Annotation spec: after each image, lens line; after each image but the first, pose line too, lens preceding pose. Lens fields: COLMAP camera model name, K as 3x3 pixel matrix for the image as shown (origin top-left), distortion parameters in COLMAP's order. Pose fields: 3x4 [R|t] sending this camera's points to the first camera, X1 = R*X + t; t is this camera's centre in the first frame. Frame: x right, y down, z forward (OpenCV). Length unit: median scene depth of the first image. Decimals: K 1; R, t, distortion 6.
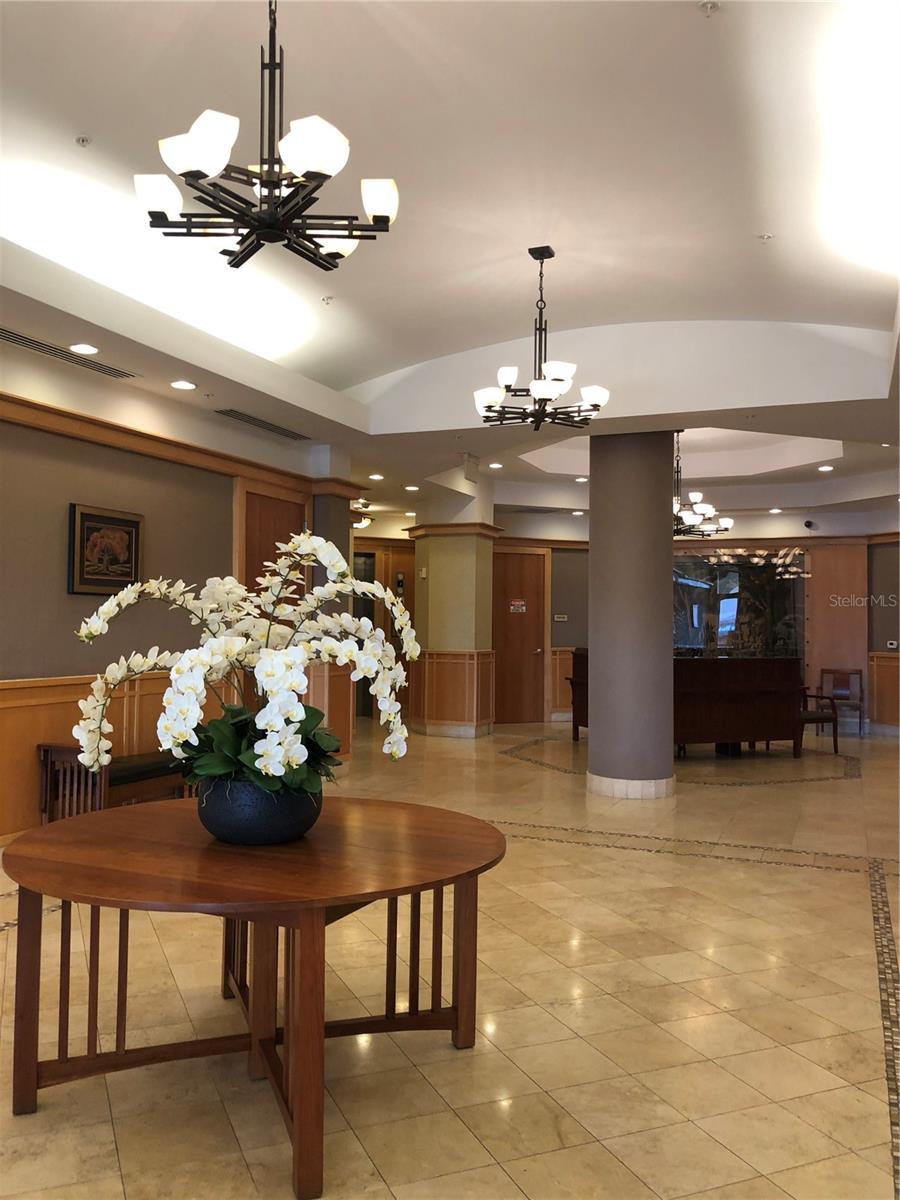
lens RADIAL K [[998.5, 0, 450.0], [0, 998.5, 600.0], [0, 0, 1]] dist [0.053157, -0.010663]
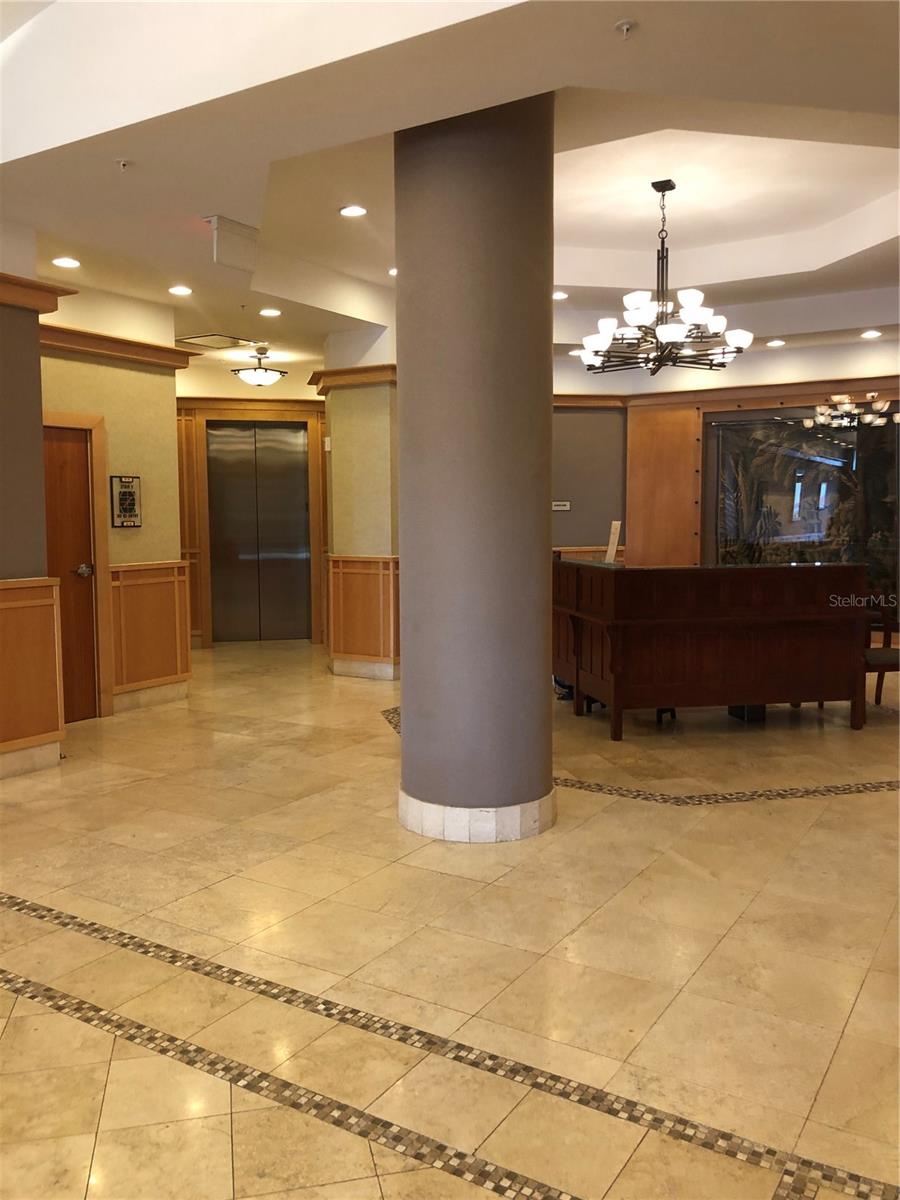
lens RADIAL K [[998.5, 0, 450.0], [0, 998.5, 600.0], [0, 0, 1]] dist [0.053157, -0.010663]
pose [[0.986173, -0.001695, -0.165710, 0.178129], [0.019920, 0.993910, 0.108382, 0.006826], [0.164517, -0.110184, 0.980201, 0.320394]]
